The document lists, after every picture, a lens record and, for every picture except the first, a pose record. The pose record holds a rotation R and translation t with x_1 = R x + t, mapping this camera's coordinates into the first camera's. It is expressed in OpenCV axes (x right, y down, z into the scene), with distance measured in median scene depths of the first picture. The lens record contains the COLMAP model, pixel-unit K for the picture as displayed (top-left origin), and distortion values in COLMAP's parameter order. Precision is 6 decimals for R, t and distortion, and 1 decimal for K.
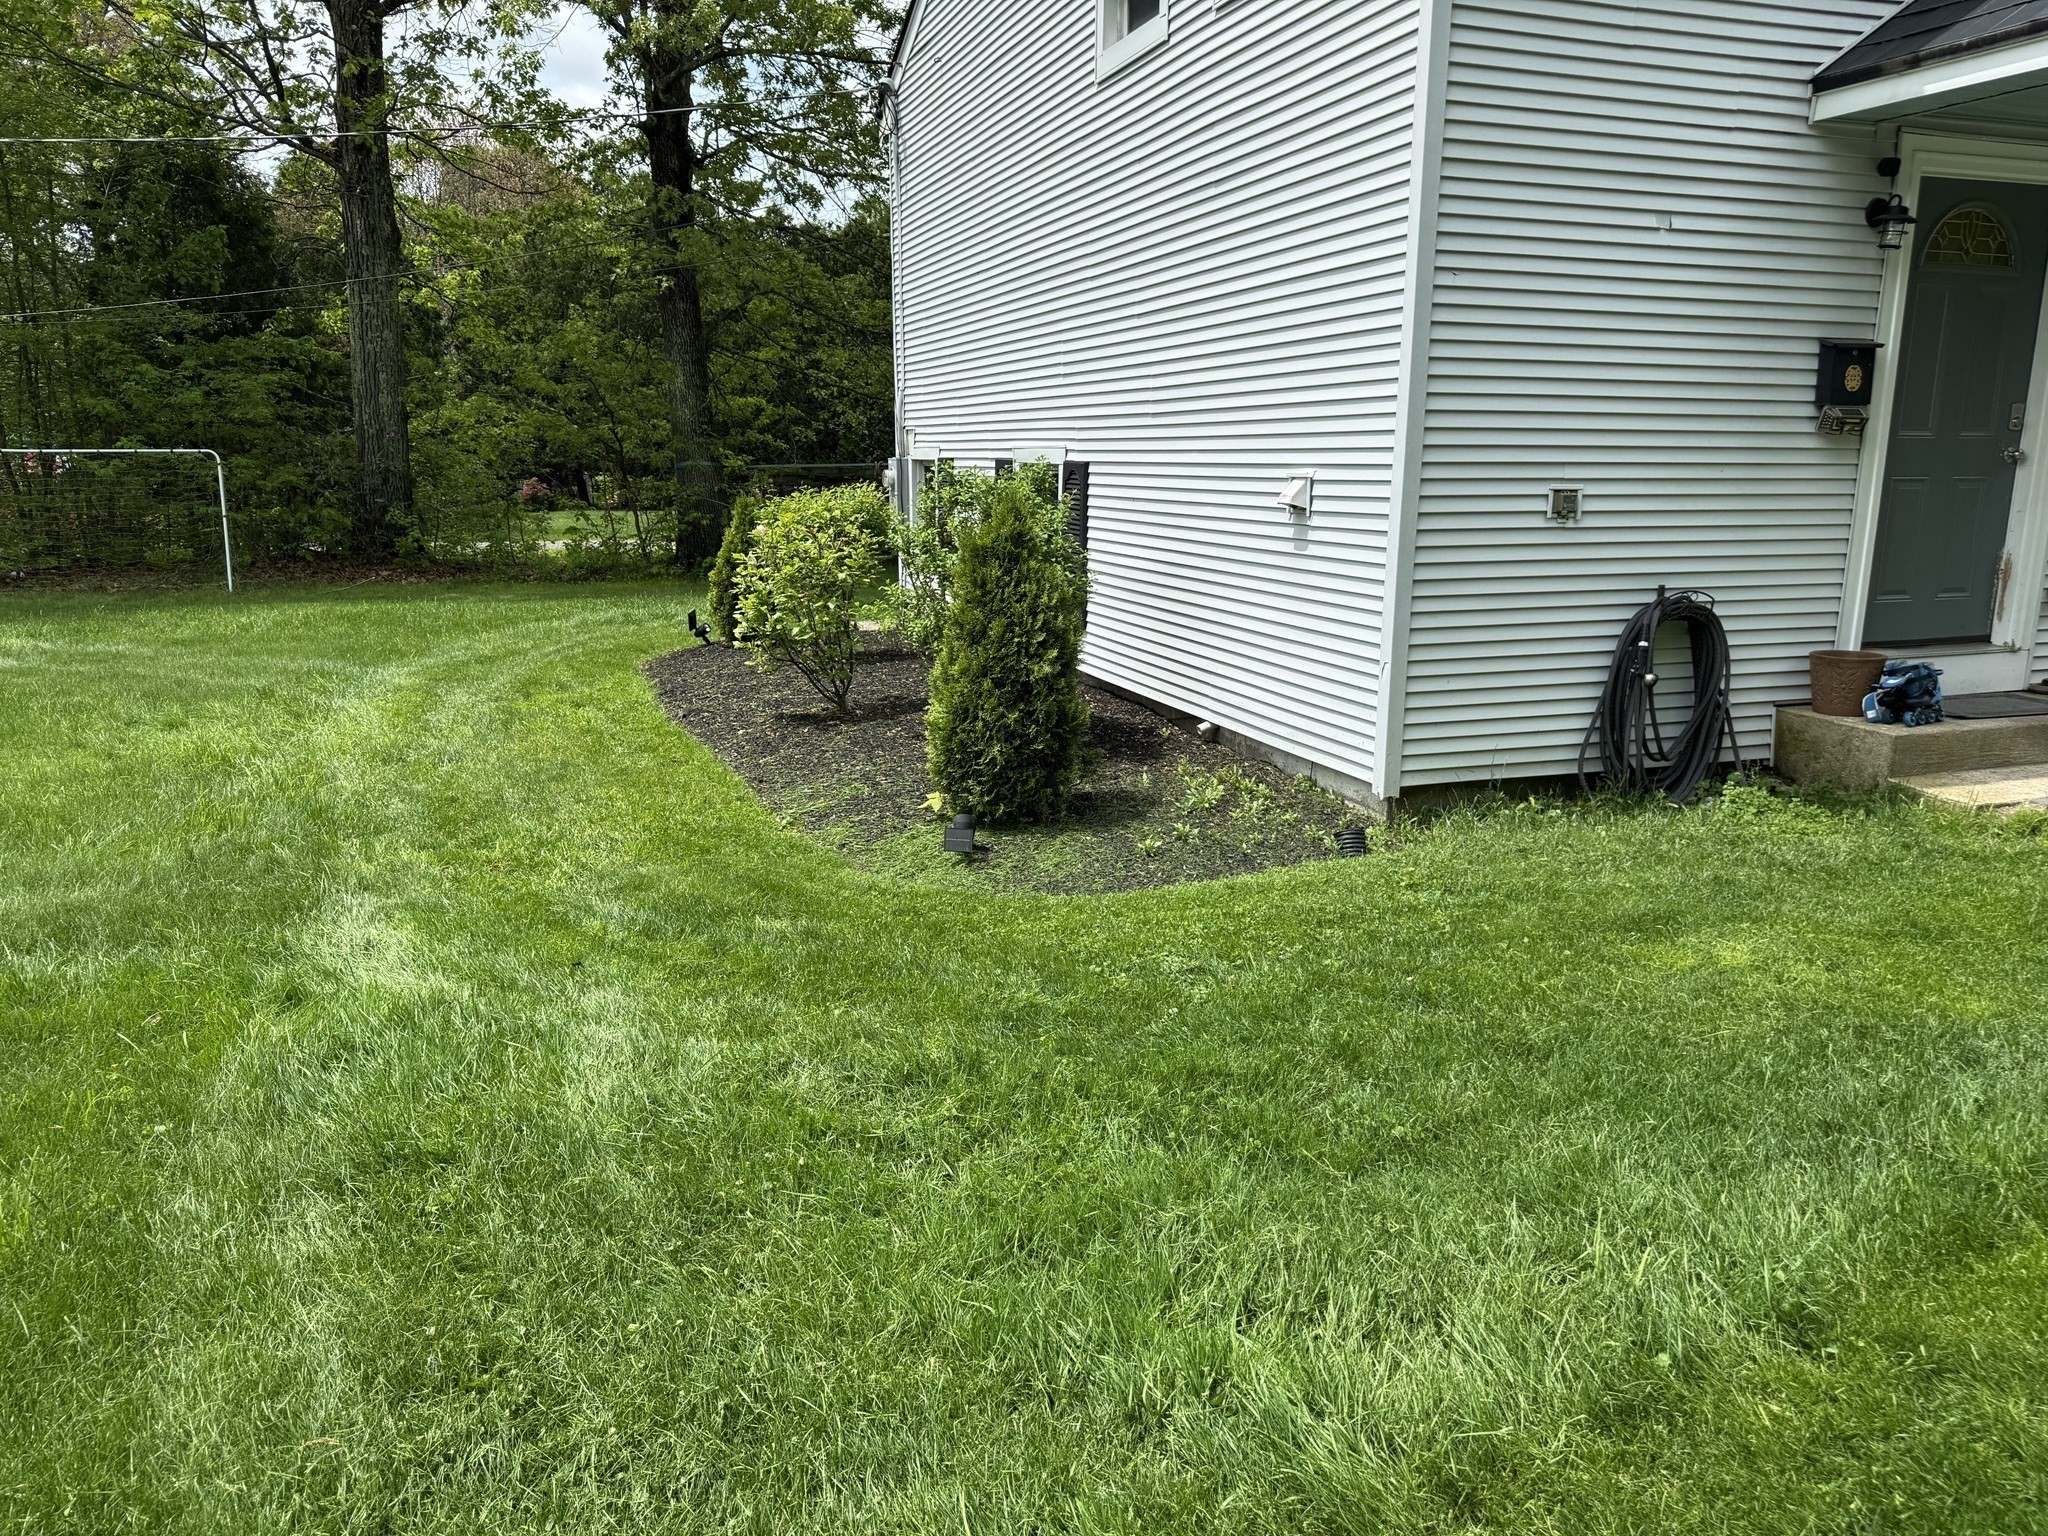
lens RADIAL K [[1466.7, 0, 1019.3], [0, 1466.7, 766.8], [0, 0, 1]] dist [0.054355, -0.077042]
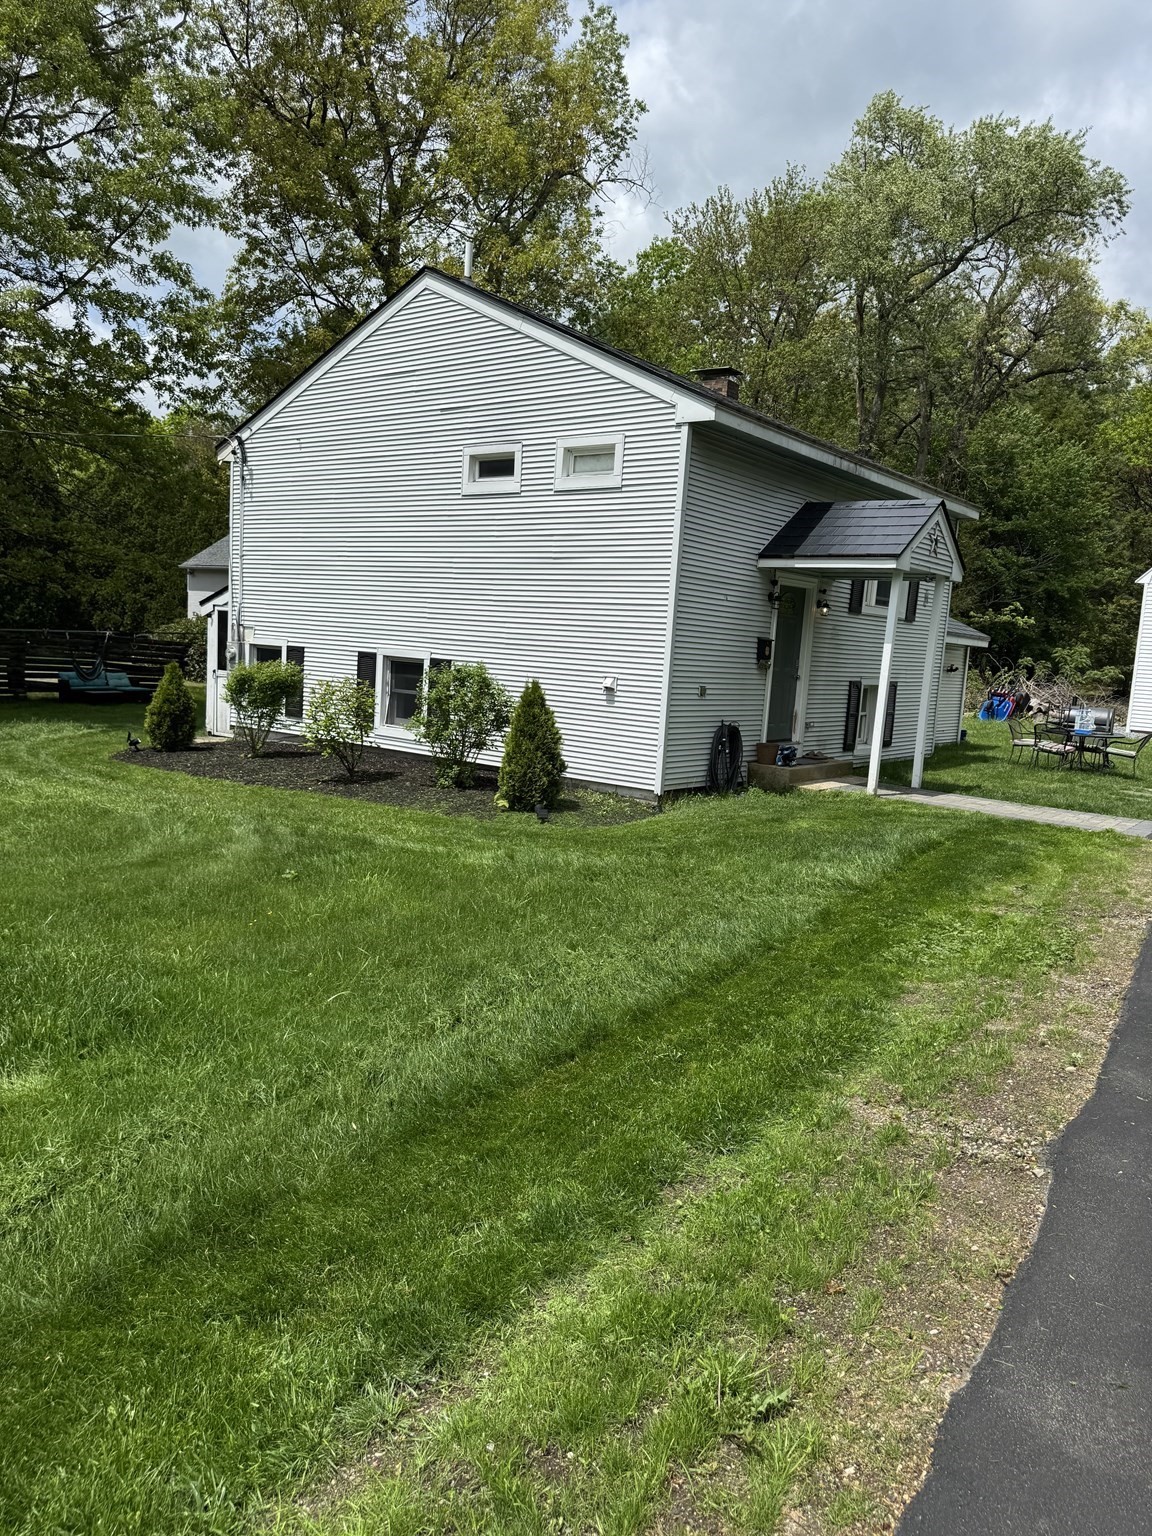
lens RADIAL K [[1100.0, 0, 554.6], [0, 1100.0, 789.8], [0, 0, 1]] dist [0.054355, -0.077042]
pose [[0.831578, -0.024202, 0.554880, -1.026596], [0.055295, 0.997694, -0.039352, 0.079599], [-0.552648, 0.063407, 0.830999, -0.590276]]
